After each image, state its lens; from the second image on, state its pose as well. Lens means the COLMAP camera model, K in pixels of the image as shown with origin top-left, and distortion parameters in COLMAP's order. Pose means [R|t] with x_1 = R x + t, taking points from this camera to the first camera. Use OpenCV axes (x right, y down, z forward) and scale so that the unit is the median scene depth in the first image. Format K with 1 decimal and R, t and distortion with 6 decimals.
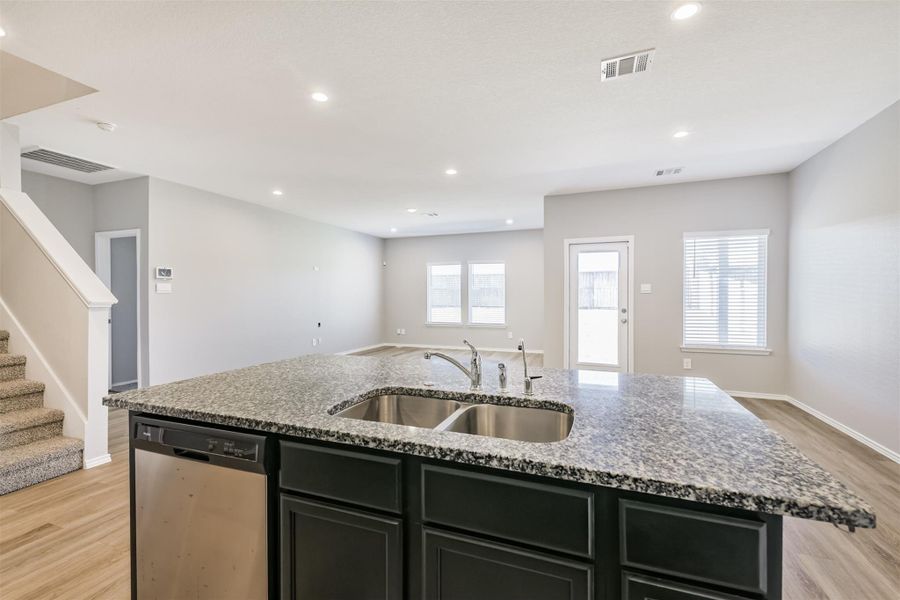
lens RADIAL K [[387.2, 0, 451.4], [0, 387.2, 303.1], [0, 0, 1]] dist [0.021636, -0.007433]
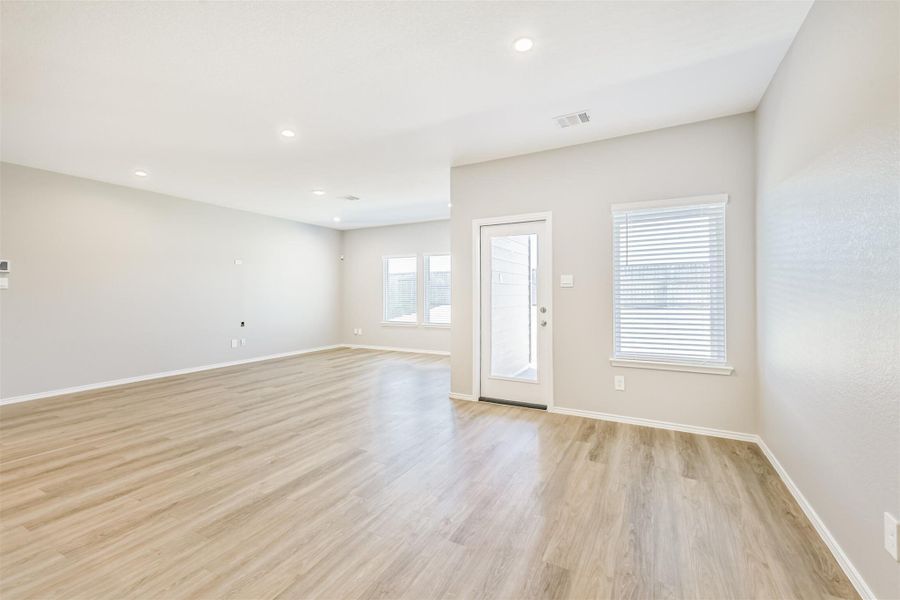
lens RADIAL K [[387.2, 0, 453.3], [0, 387.2, 289.6], [0, 0, 1]] dist [0.021636, -0.007433]
pose [[0.992862, -0.003006, -0.119230, 0.381652], [-0.000349, 0.999605, -0.028105, 0.001068], [0.119267, 0.027946, 0.992469, 0.233947]]
